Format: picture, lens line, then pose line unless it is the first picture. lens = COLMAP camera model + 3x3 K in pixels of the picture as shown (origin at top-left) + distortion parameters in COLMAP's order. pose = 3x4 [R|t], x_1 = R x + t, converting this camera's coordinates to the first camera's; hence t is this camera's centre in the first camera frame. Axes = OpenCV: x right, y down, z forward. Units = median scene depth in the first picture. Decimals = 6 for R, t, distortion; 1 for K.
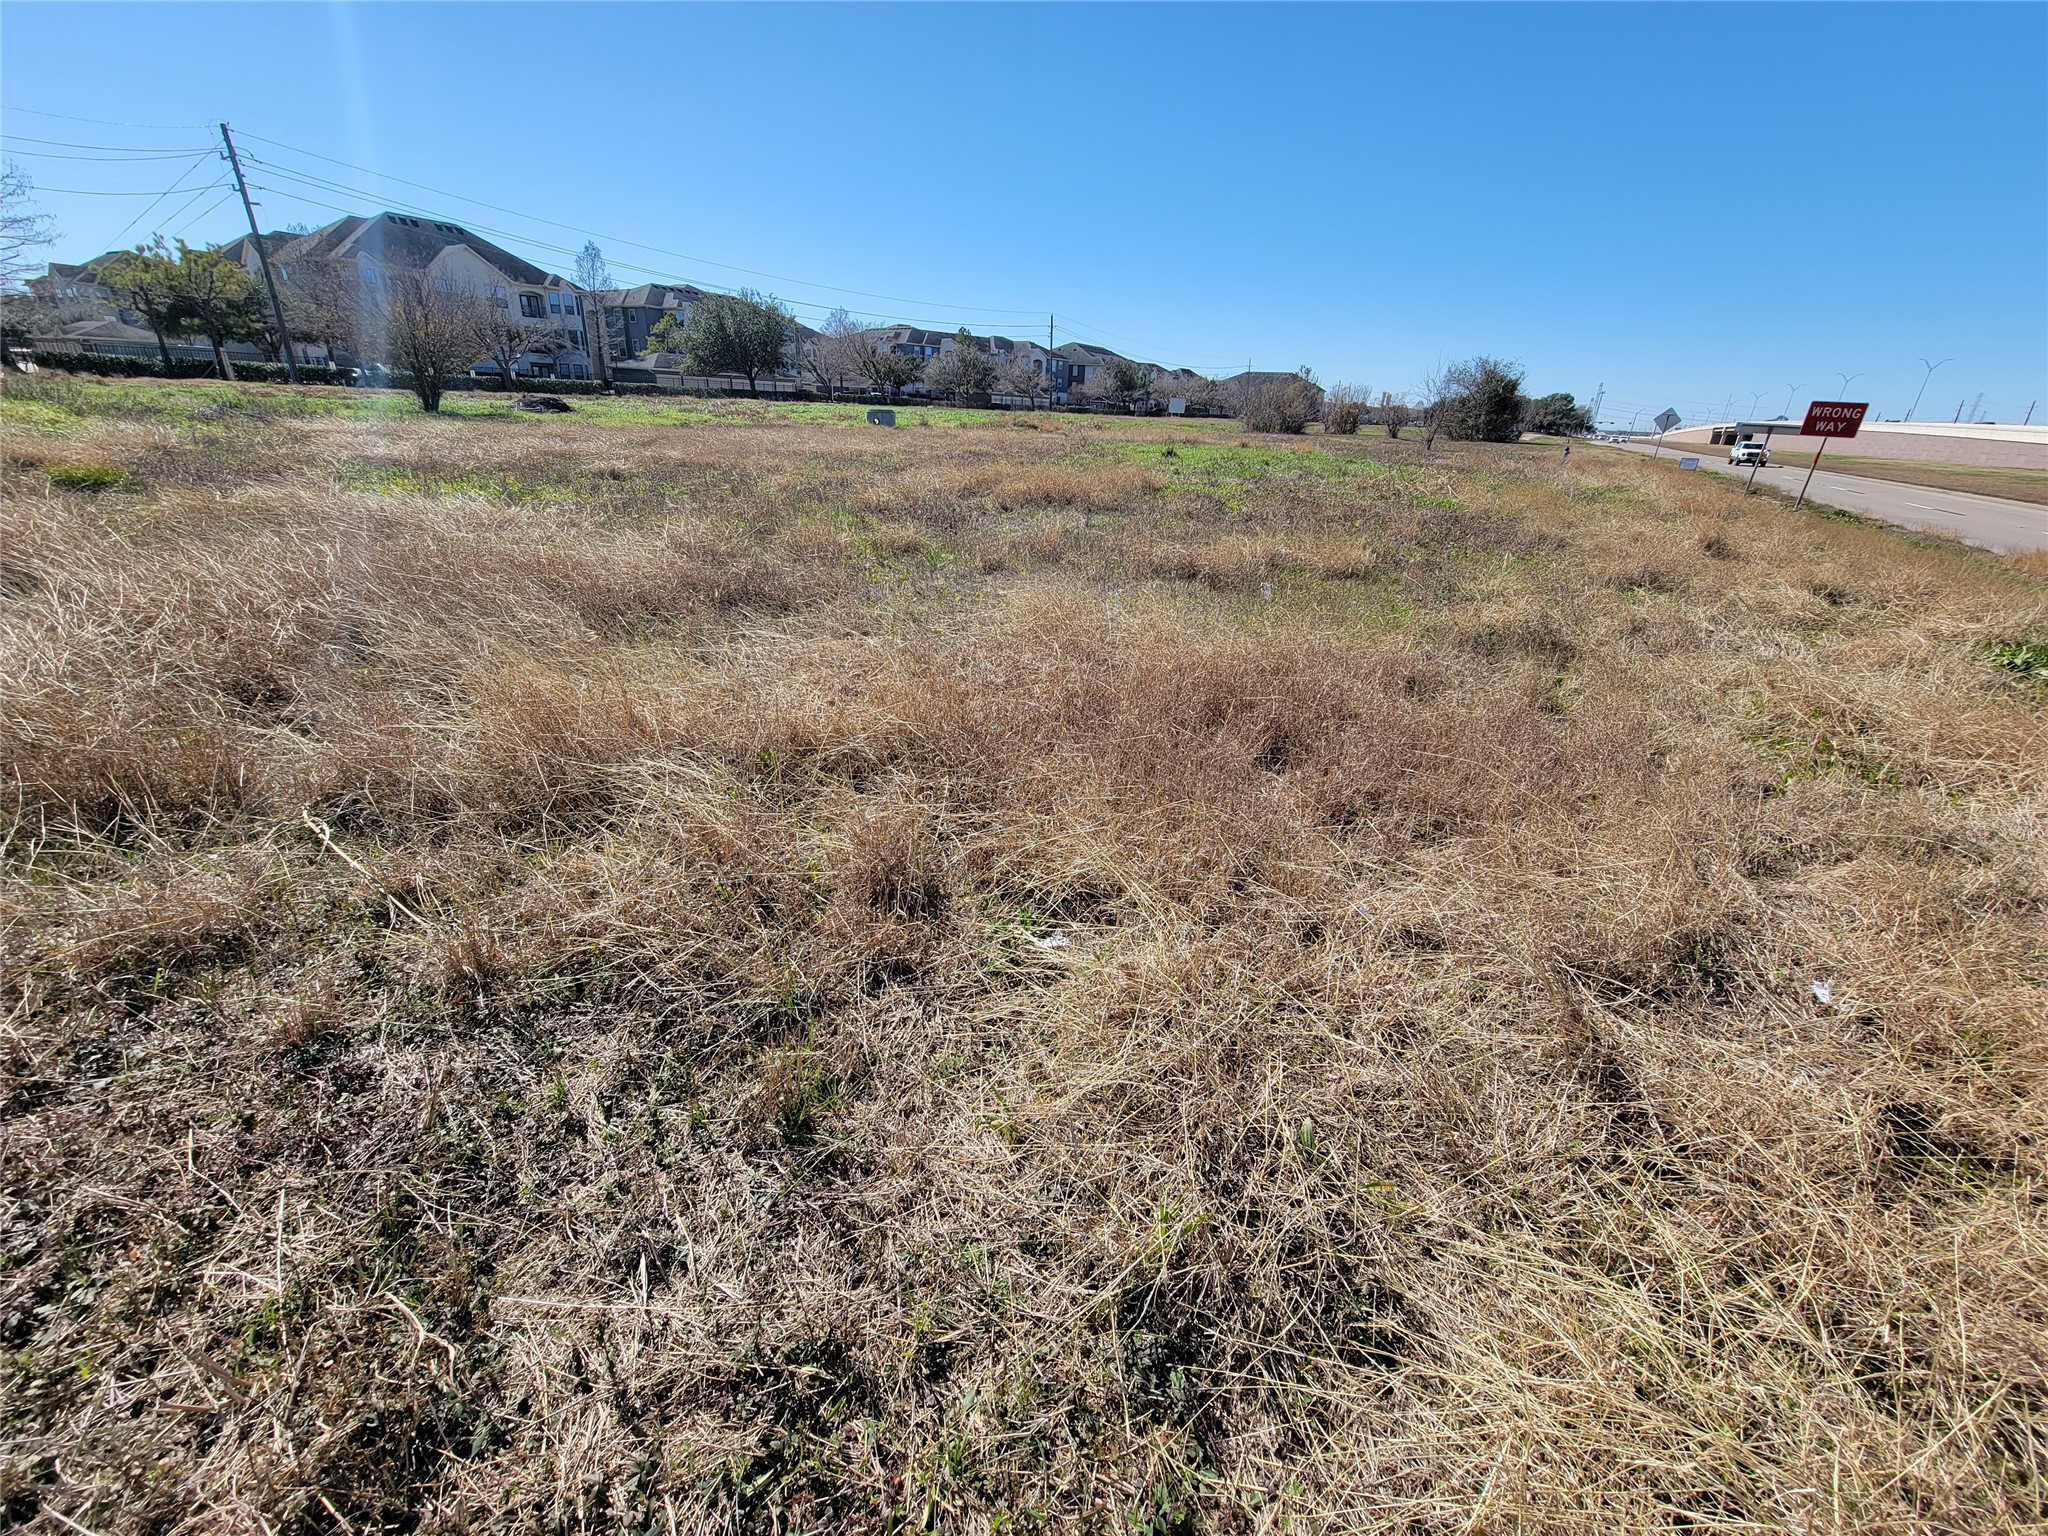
lens RADIAL K [[837.9, 0, 1033.3], [0, 837.9, 764.9], [0, 0, 1]] dist [-0.005981, 0.001857]
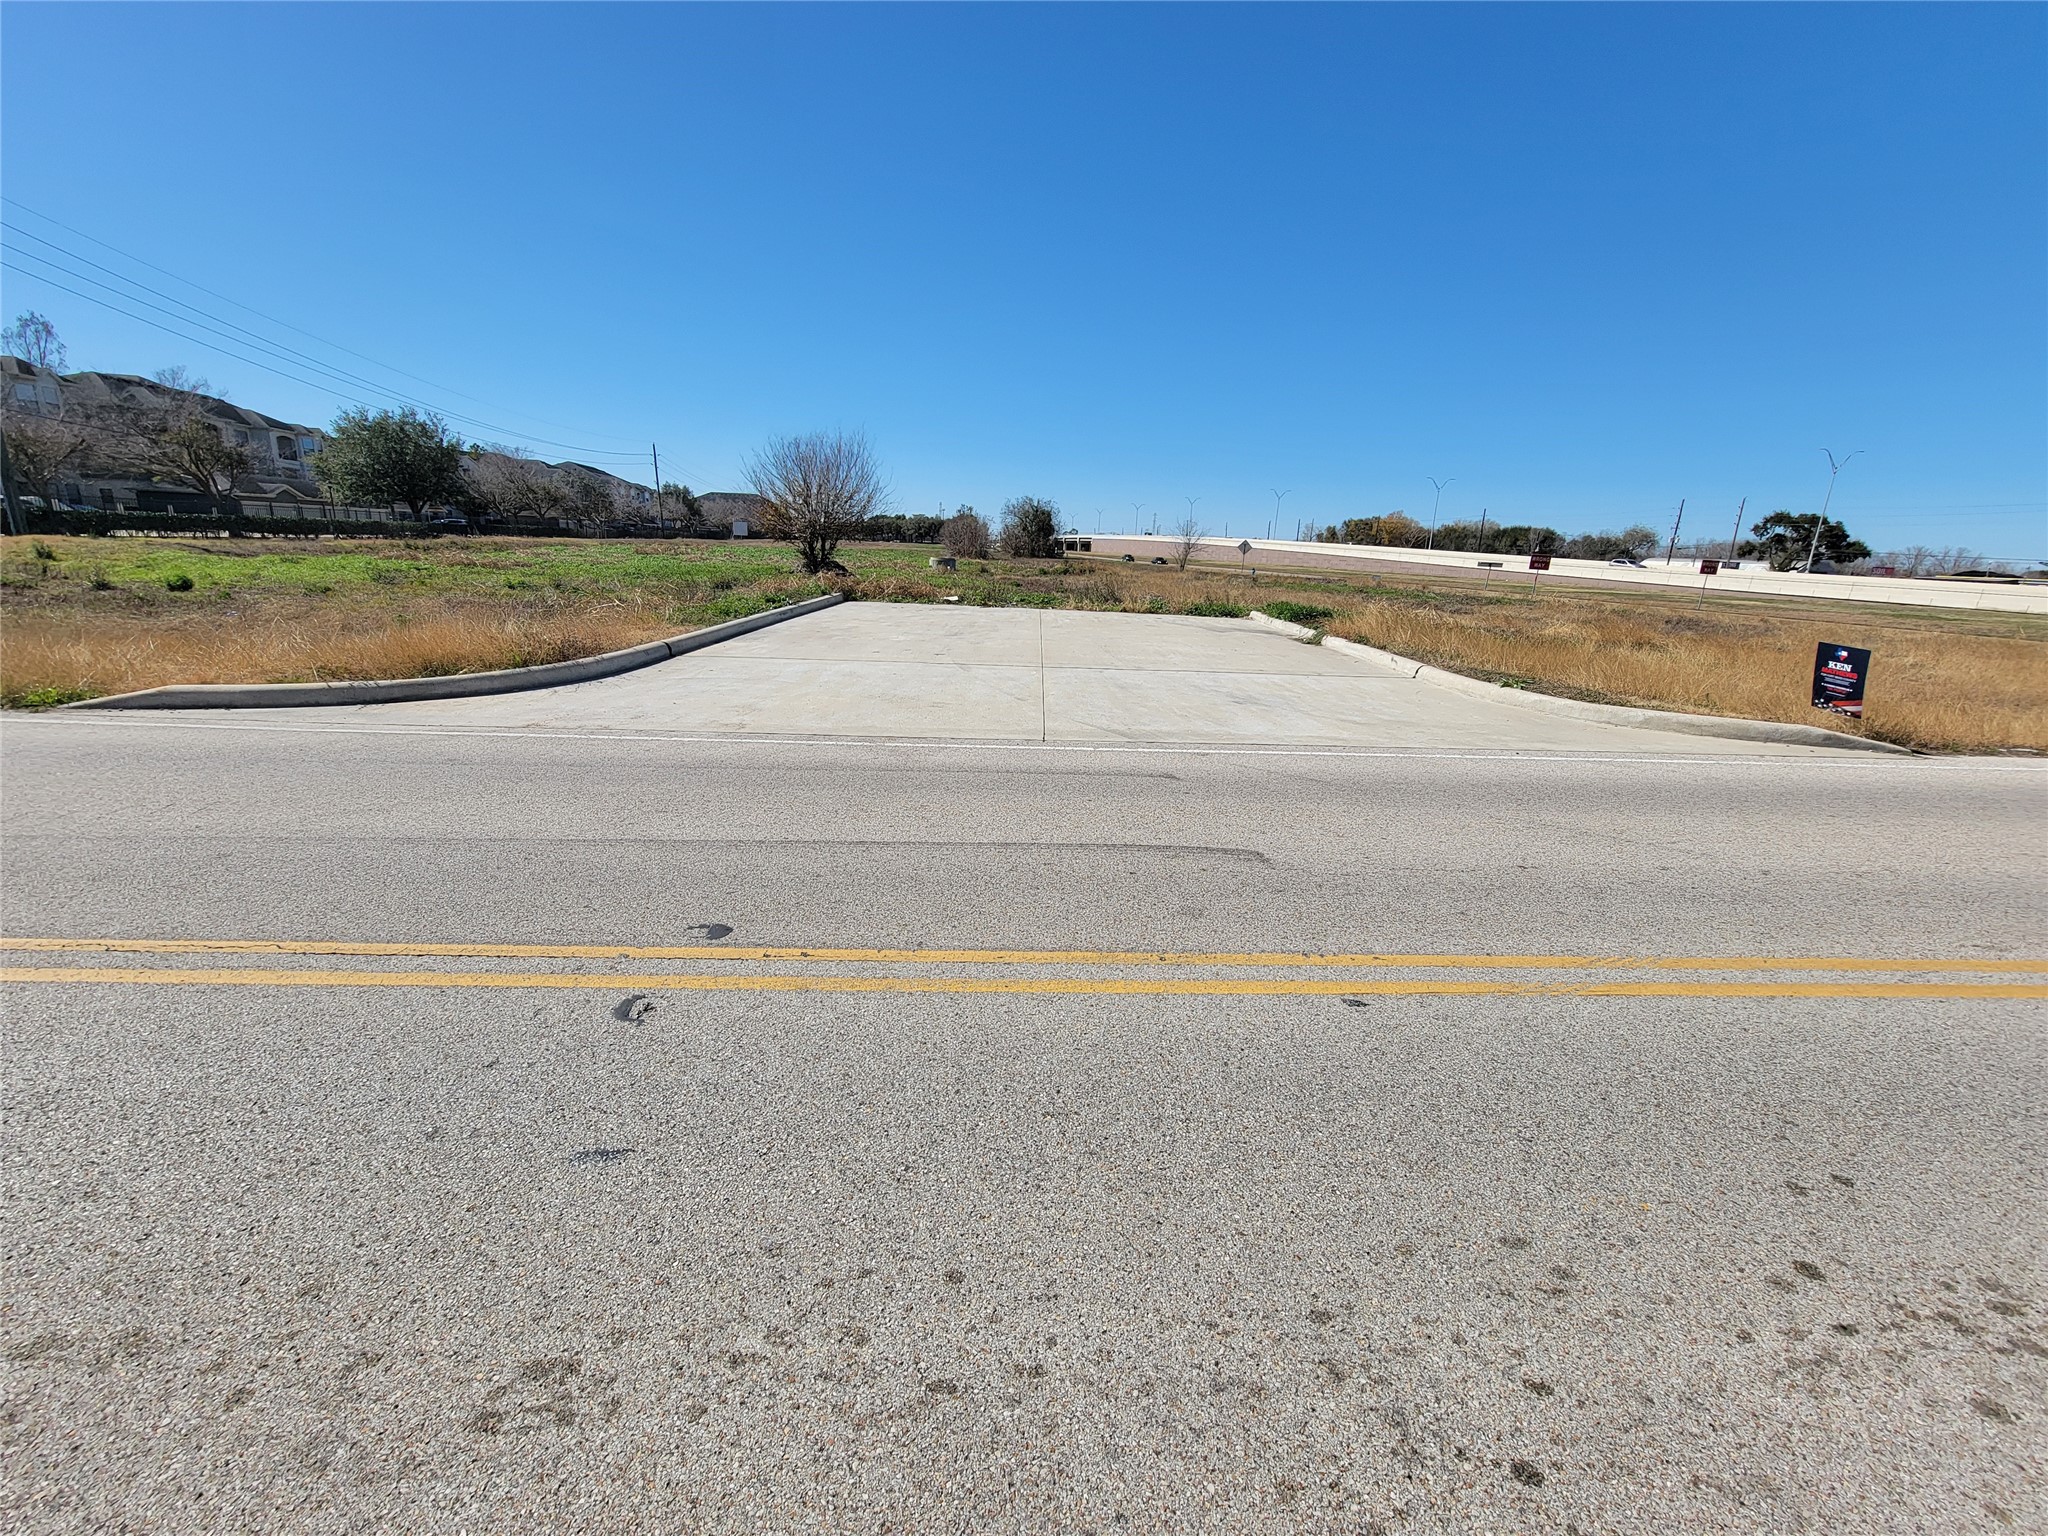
lens RADIAL K [[837.9, 0, 1032.8], [0, 837.9, 764.9], [0, 0, 1]] dist [-0.005981, 0.001857]
pose [[0.772788, -0.173665, 0.610442, -0.397428], [0.244647, 0.969015, -0.034034, -0.038279], [-0.585617, 0.175644, 0.791329, 0.033730]]
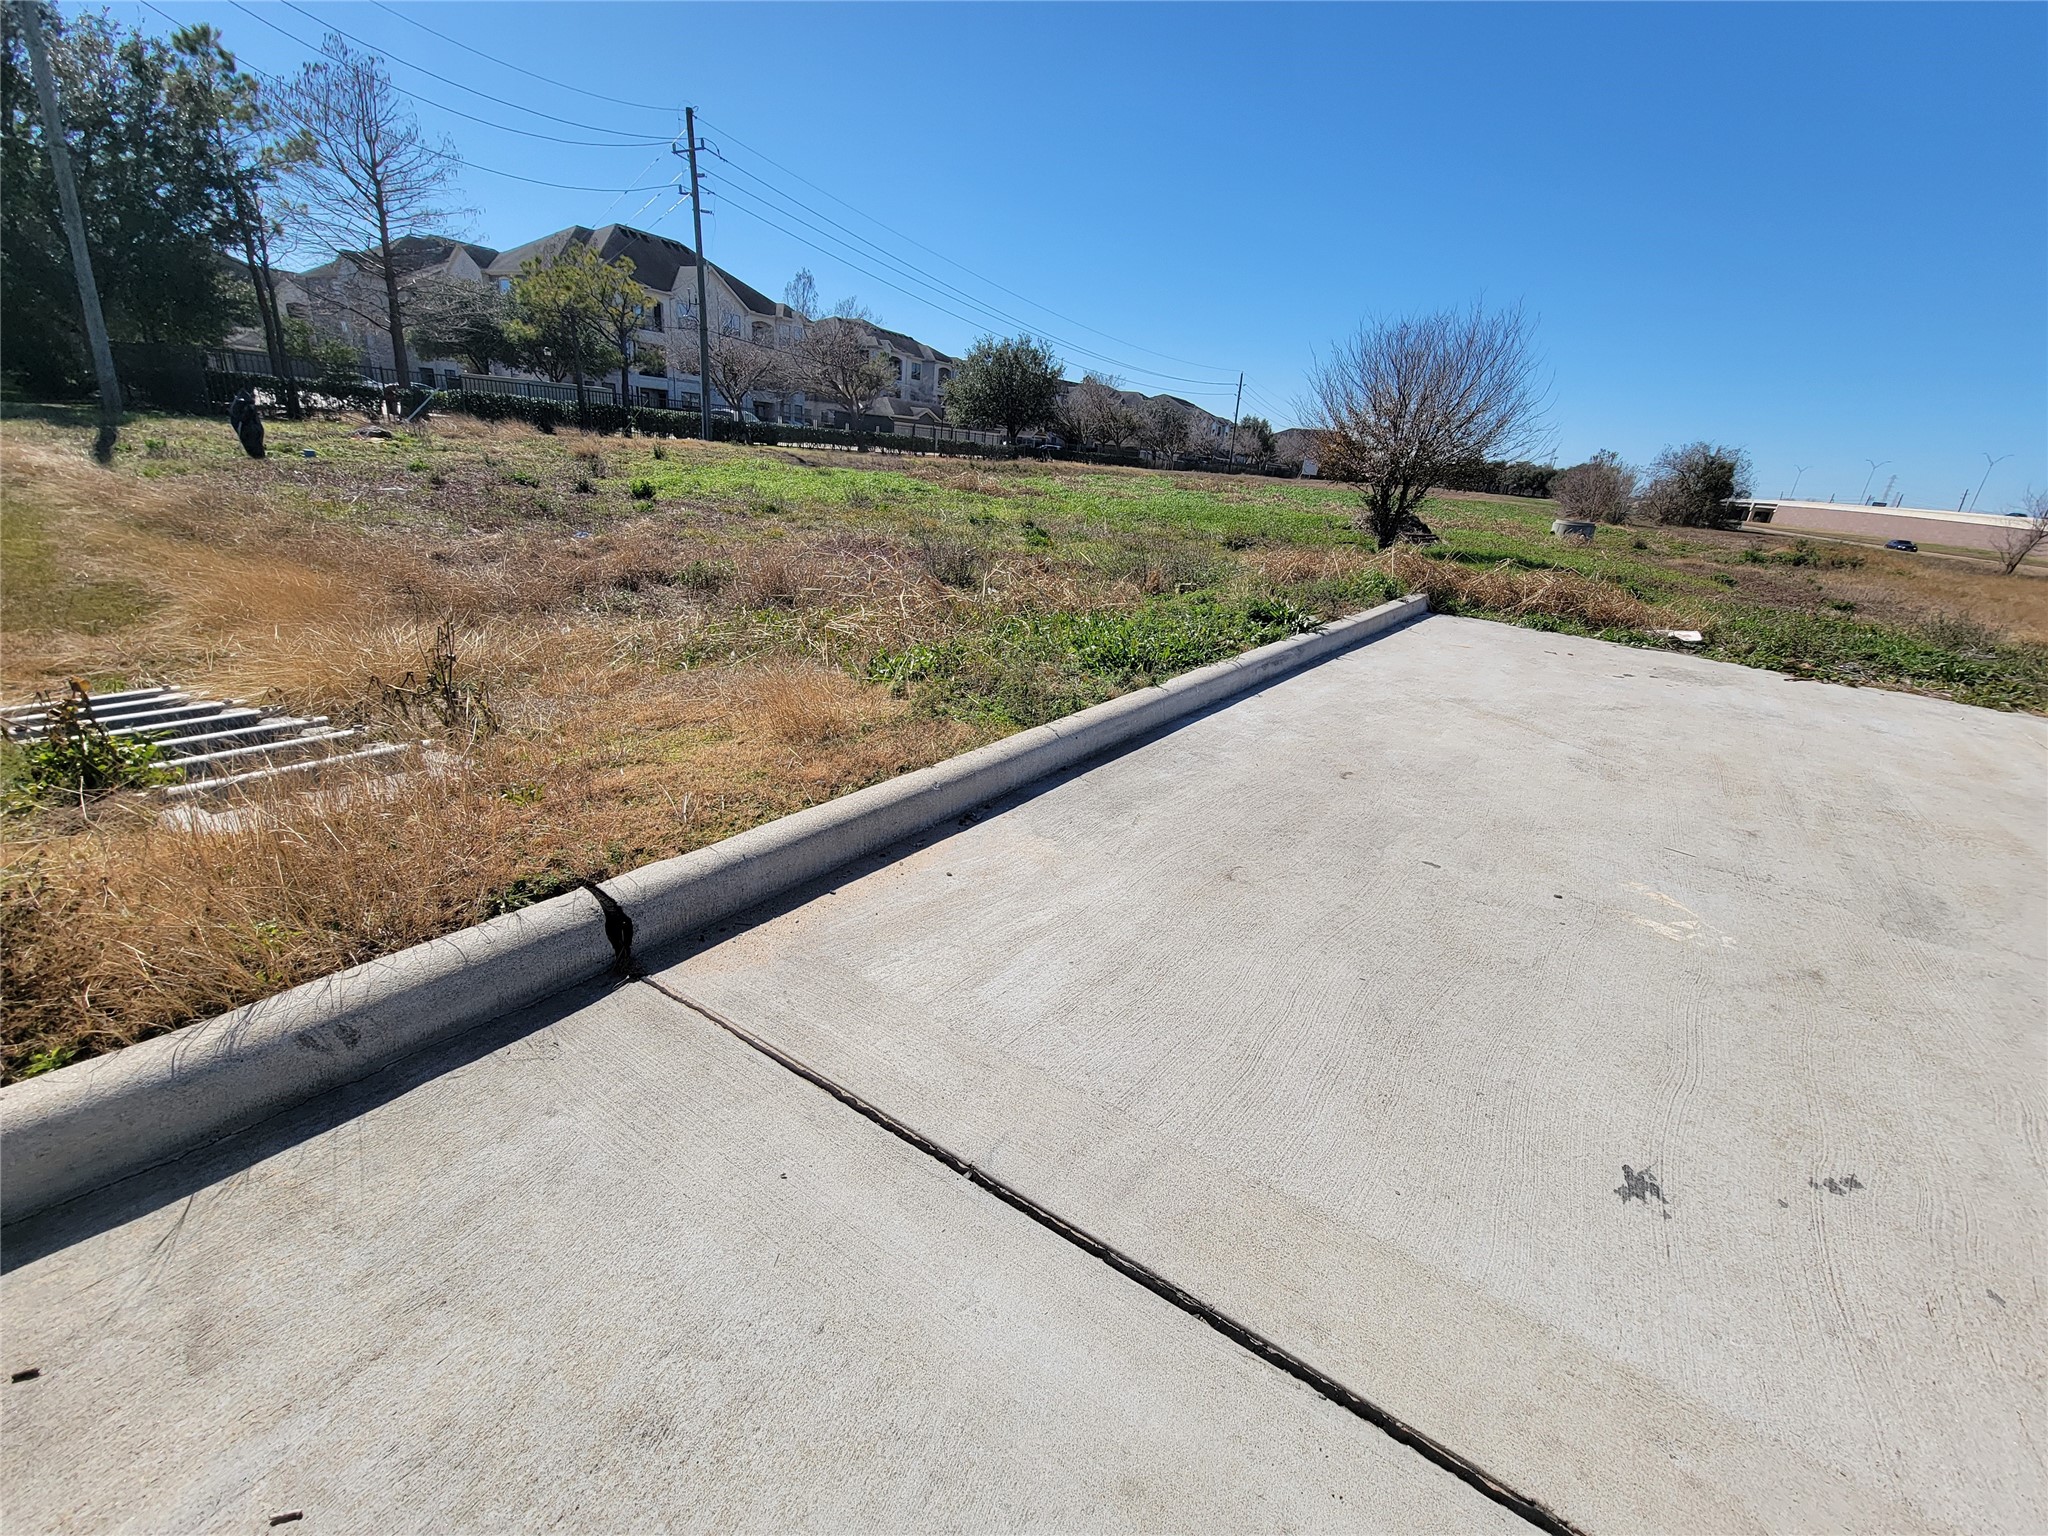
lens RADIAL K [[837.9, 0, 1034.2], [0, 837.9, 764.3], [0, 0, 1]] dist [-0.005981, 0.001857]
pose [[0.997366, 0.021852, 0.069162, -0.354471], [-0.019153, 0.999038, -0.039438, -0.072627], [-0.069958, 0.038010, 0.996826, 0.120425]]
